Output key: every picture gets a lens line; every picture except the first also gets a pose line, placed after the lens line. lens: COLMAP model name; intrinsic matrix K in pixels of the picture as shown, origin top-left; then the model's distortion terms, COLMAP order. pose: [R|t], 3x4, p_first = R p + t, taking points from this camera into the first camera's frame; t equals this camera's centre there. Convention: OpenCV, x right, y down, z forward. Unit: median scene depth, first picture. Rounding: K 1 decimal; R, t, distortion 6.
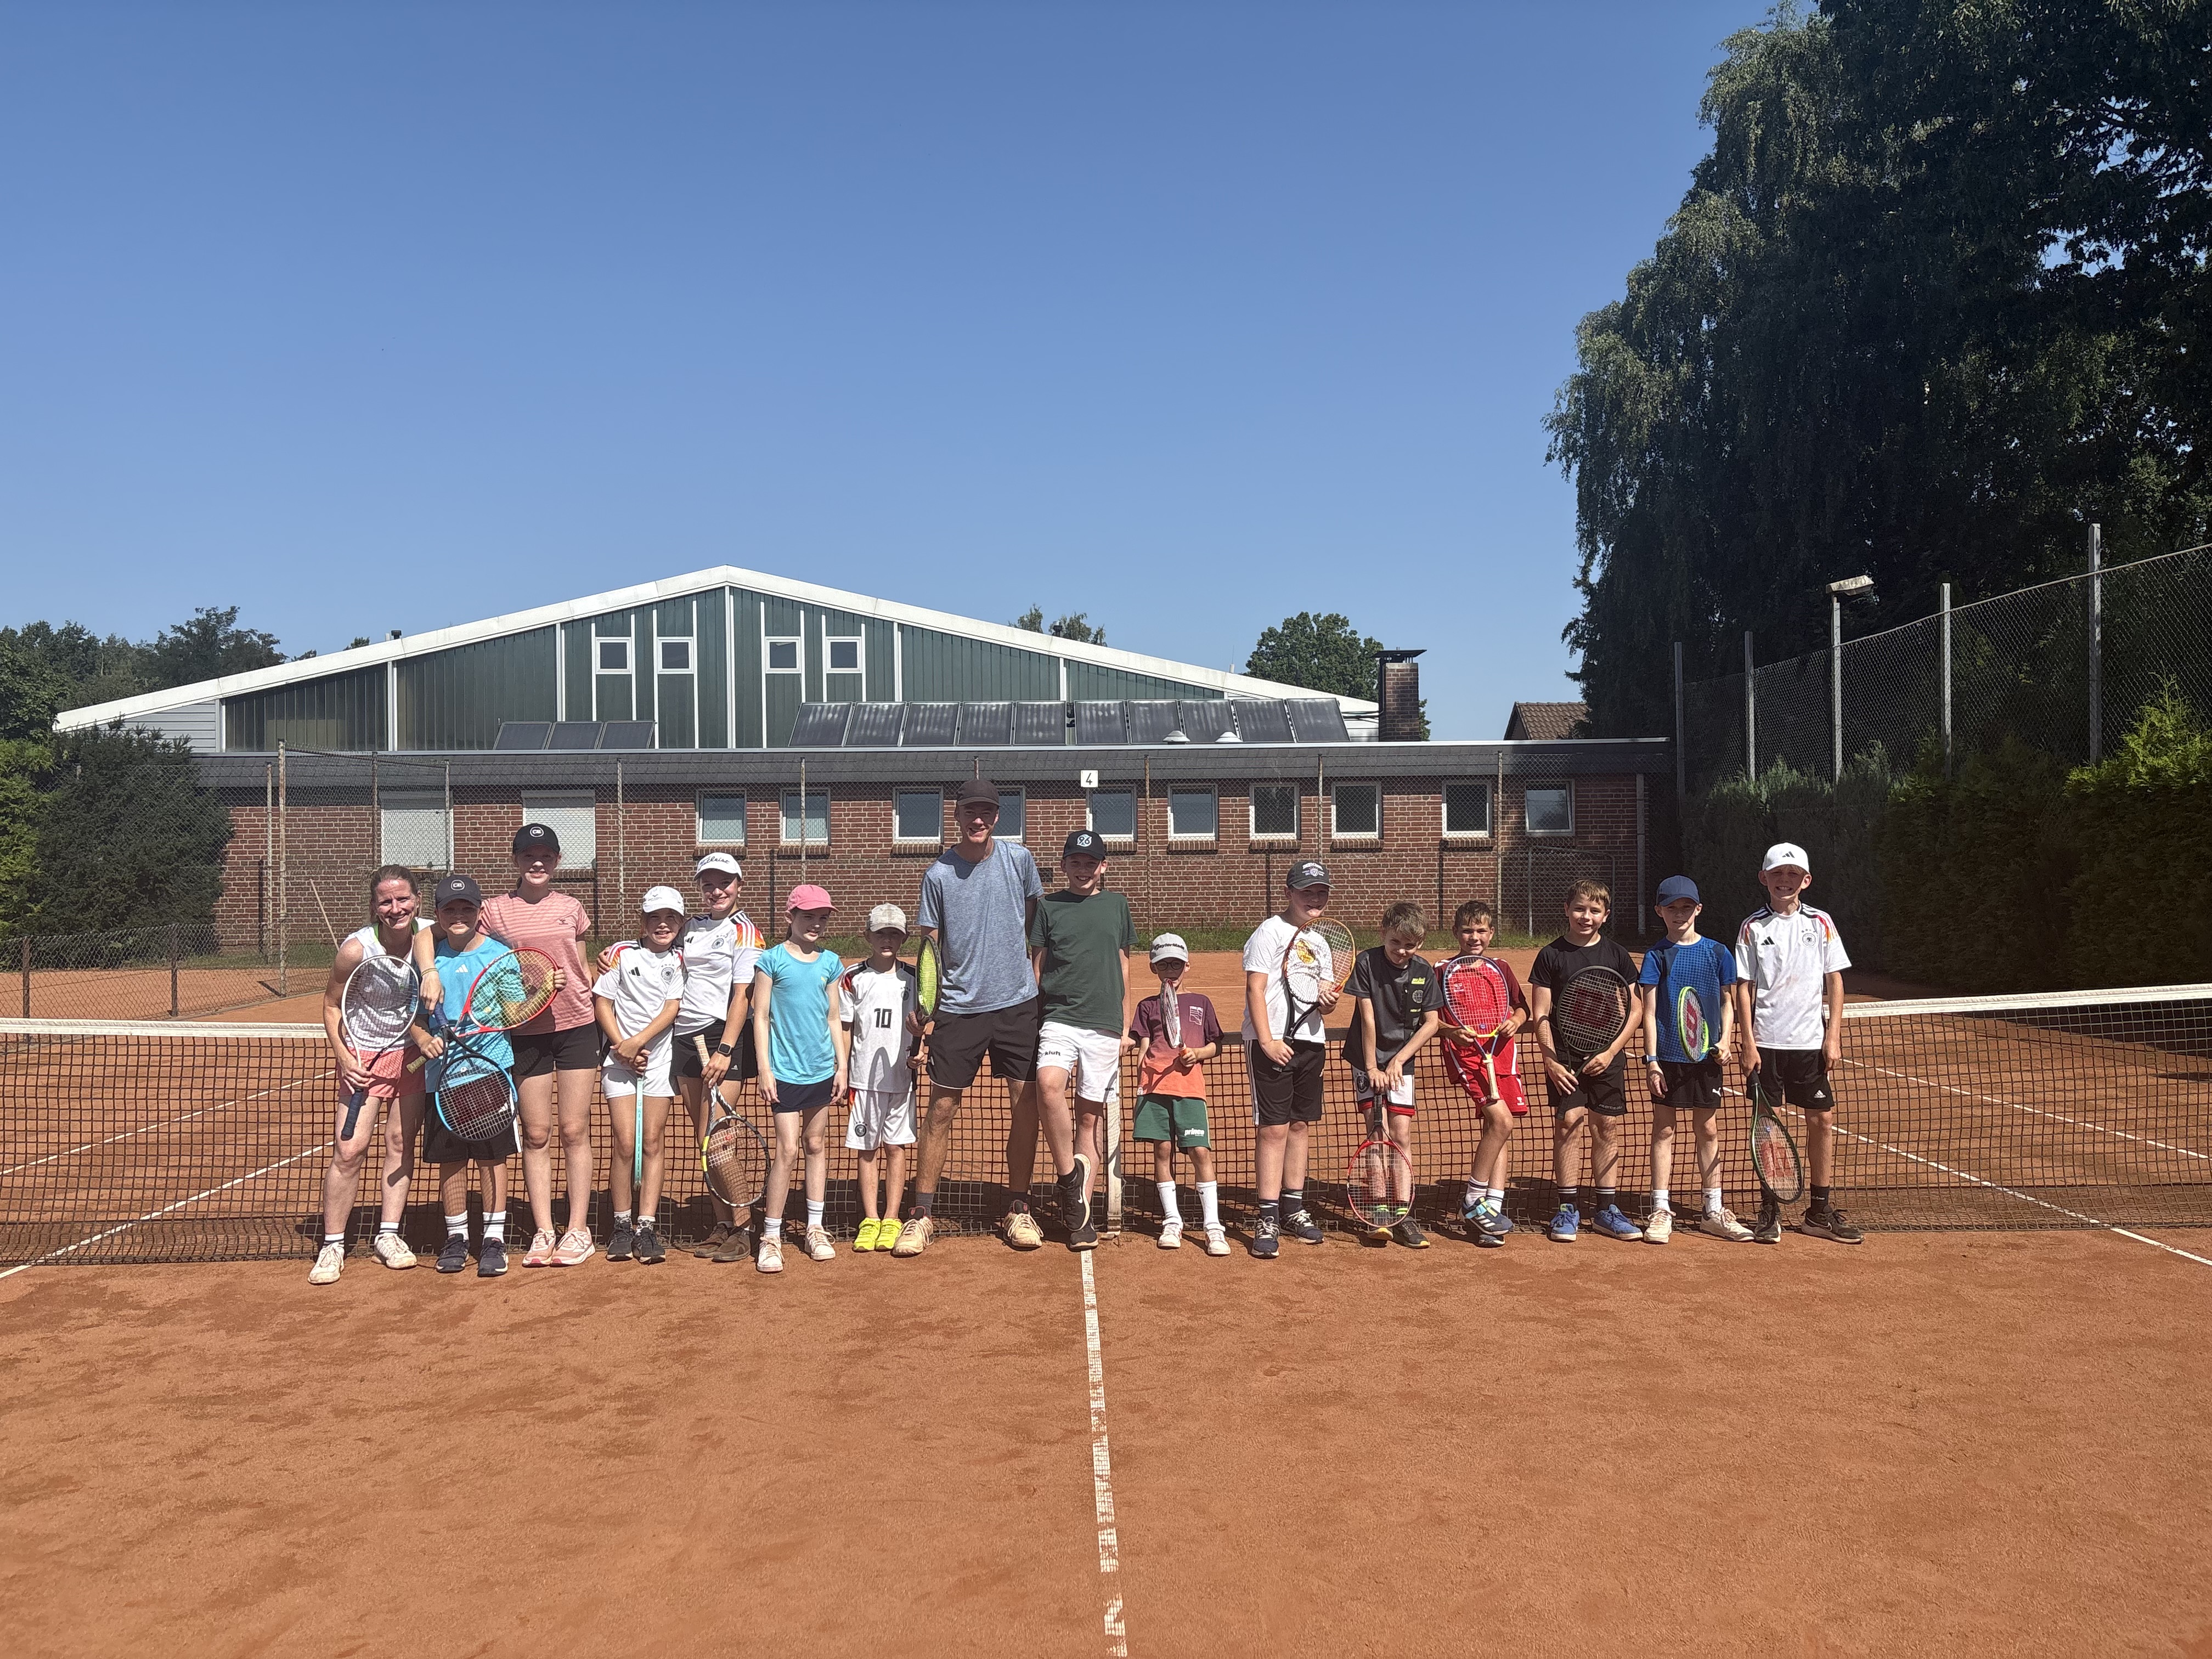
lens RADIAL K [[1692.3, 0, 1111.2], [0, 1692.3, 843.4], [0, 0, 1]] dist [0.057424, -0.058423]
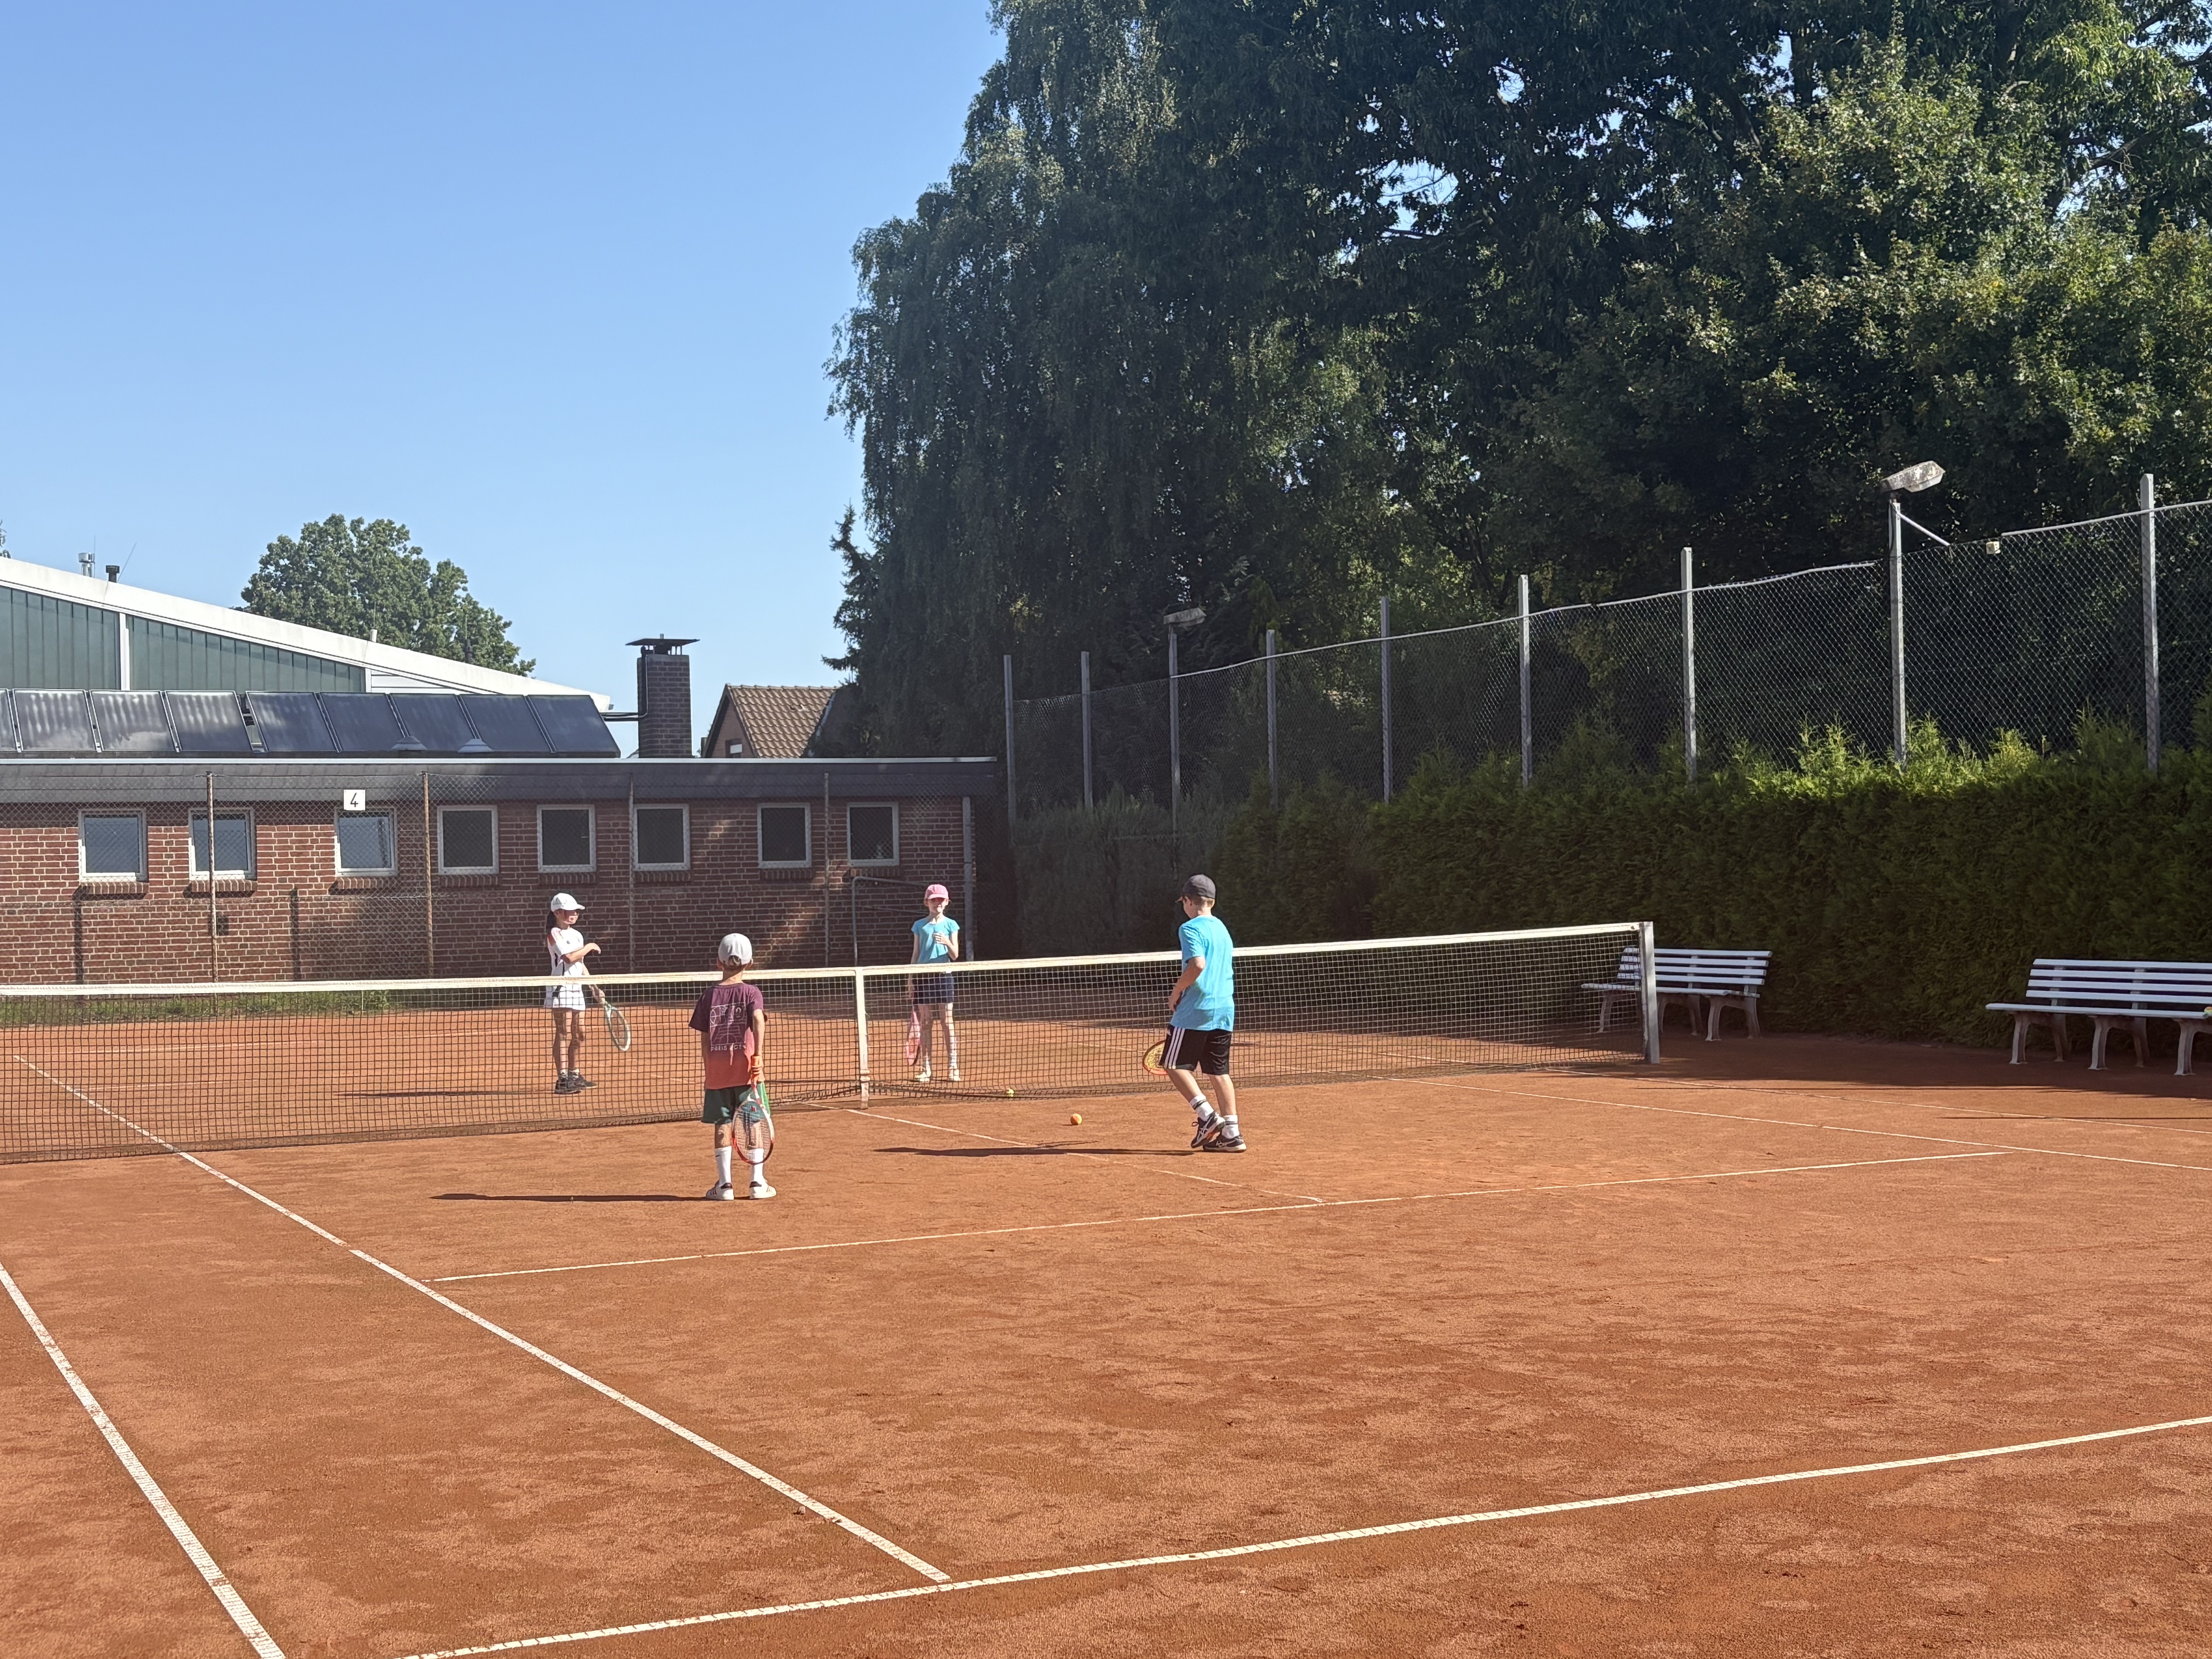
lens RADIAL K [[2871.2, 0, 1103.2], [0, 2871.2, 843.5], [0, 0, 1]] dist [0.111120, 0.000000]
pose [[0.917289, -0.004318, 0.398200, -0.301738], [0.009442, 0.999896, -0.010907, 0.002640], [-0.398111, 0.013765, 0.917234, -0.563970]]
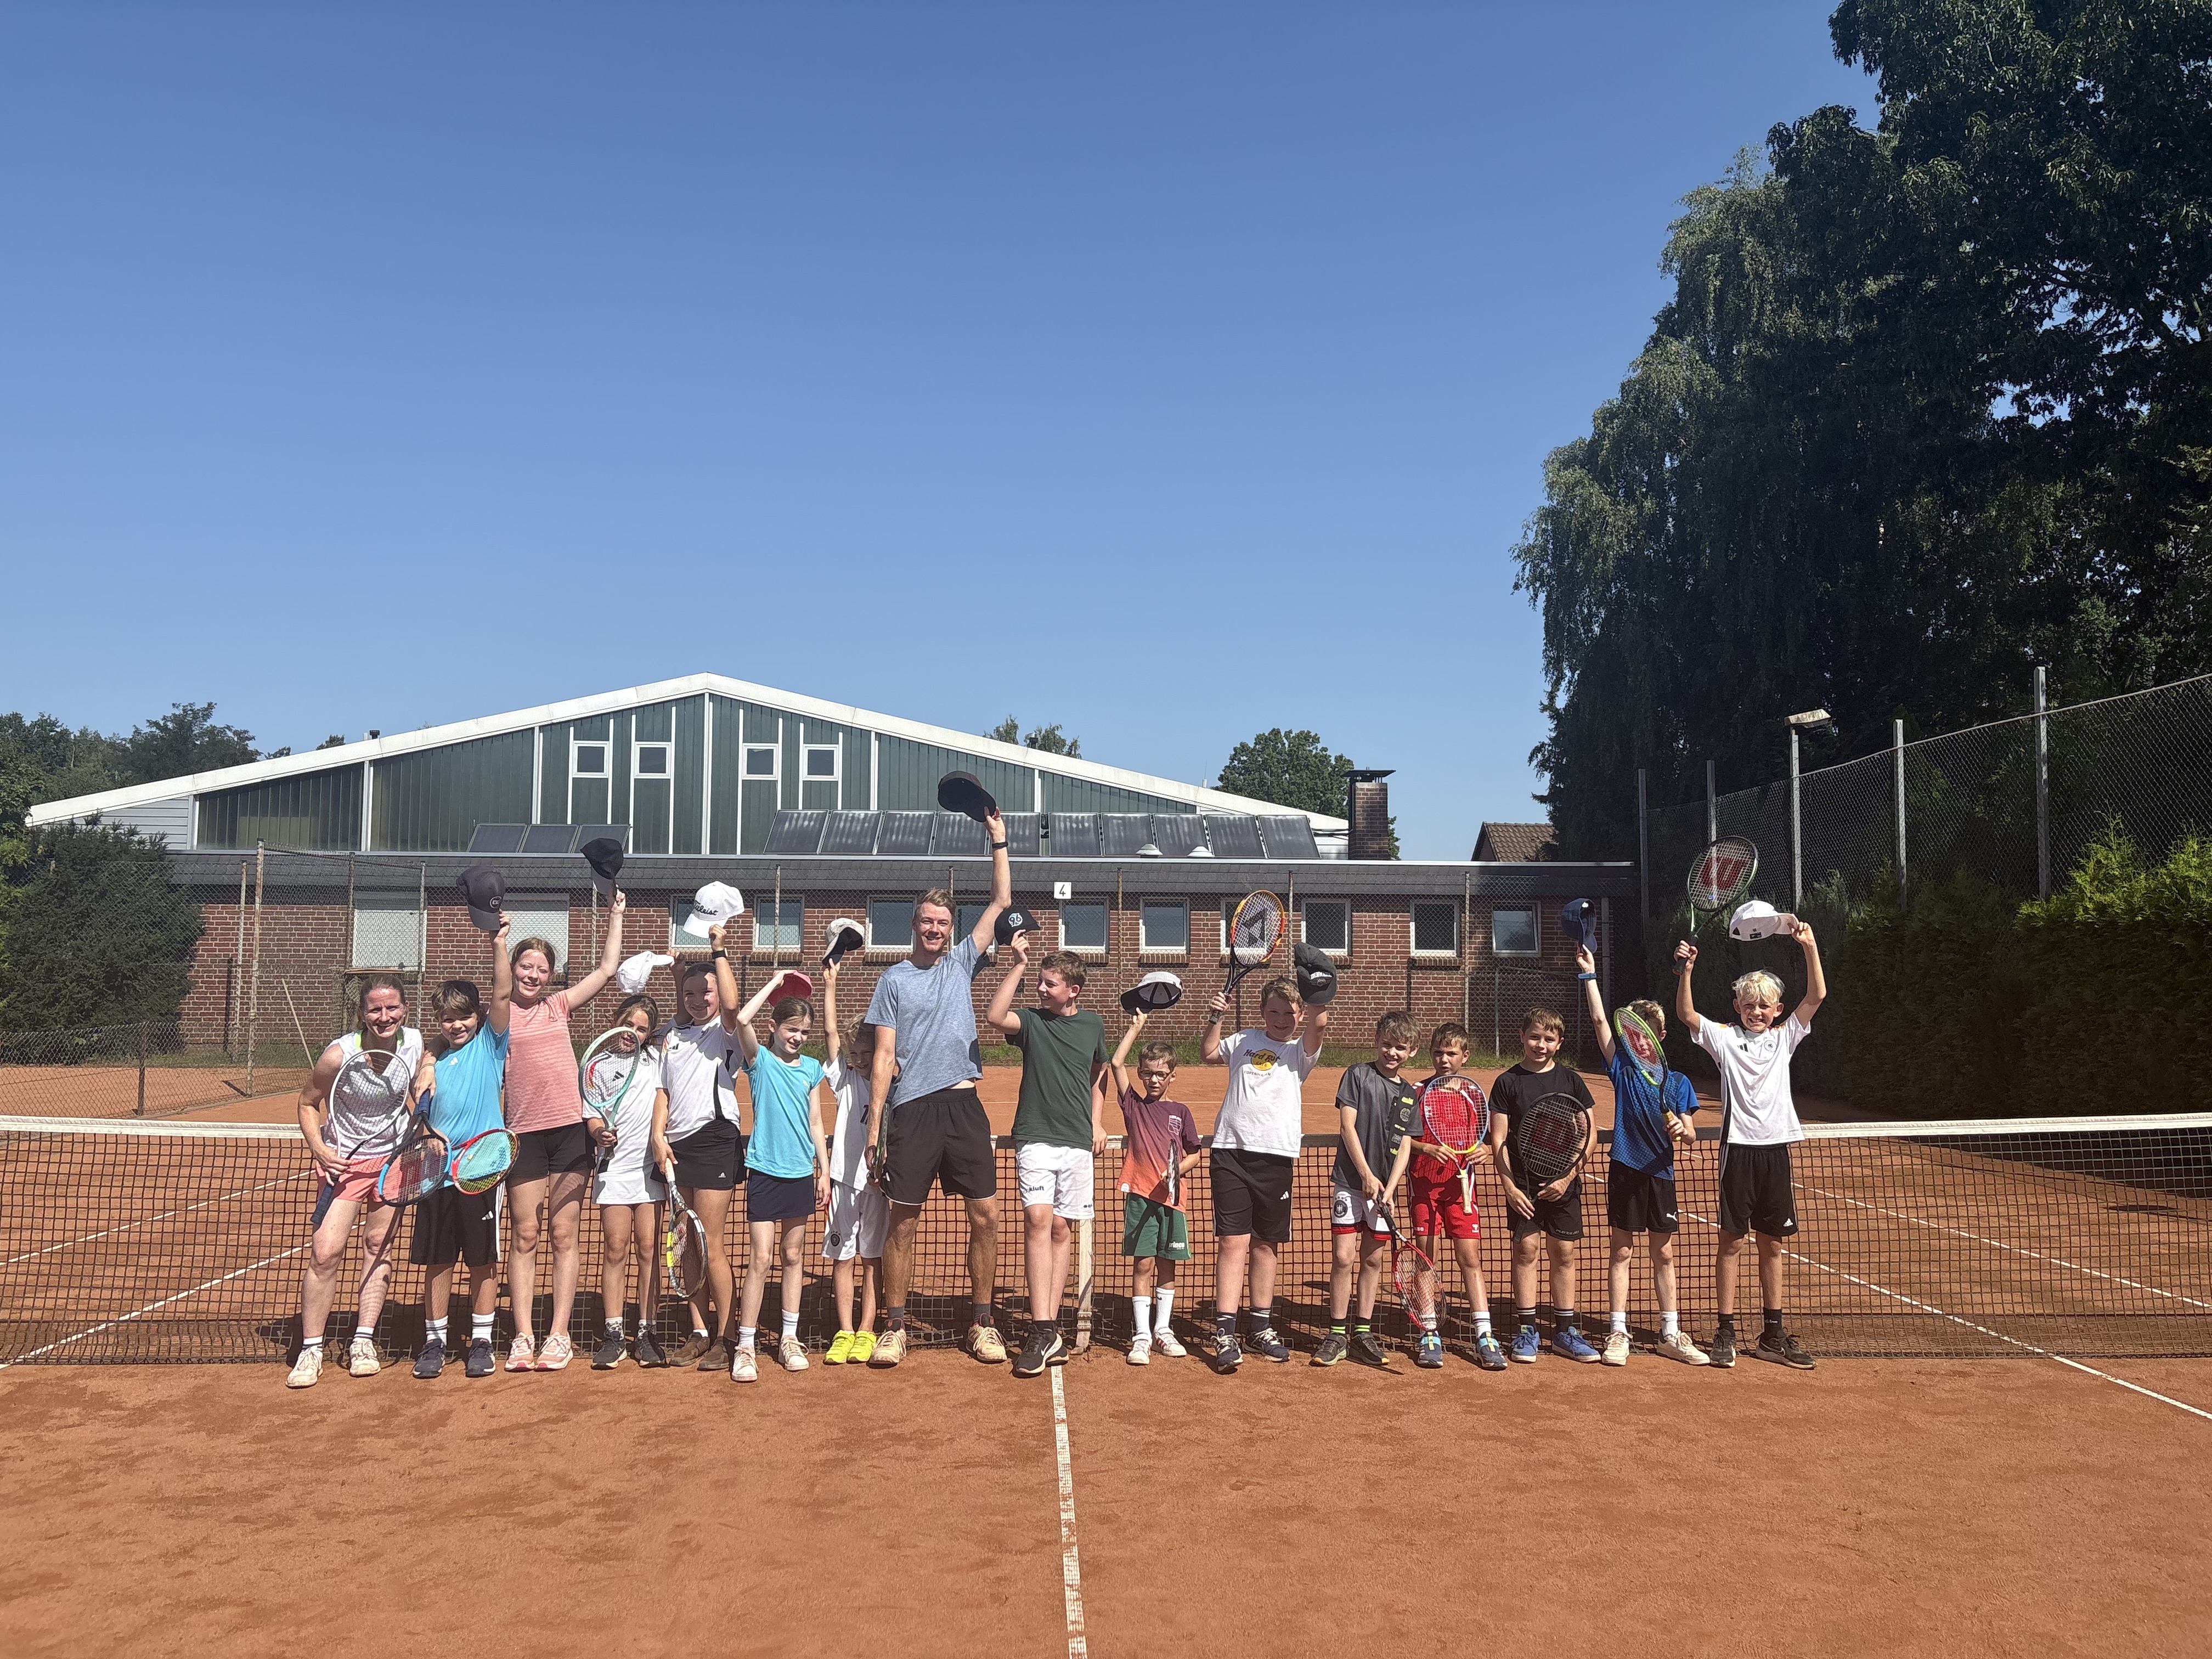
lens RADIAL K [[1692.3, 0, 1112.3], [0, 1692.3, 843.0], [0, 0, 1]] dist [0.057424, -0.058423]
pose [[0.999651, 0.019910, 0.017387, -0.001520], [-0.018734, 0.997687, -0.065341, -0.001691], [-0.018648, 0.064993, 0.997711, -0.010824]]
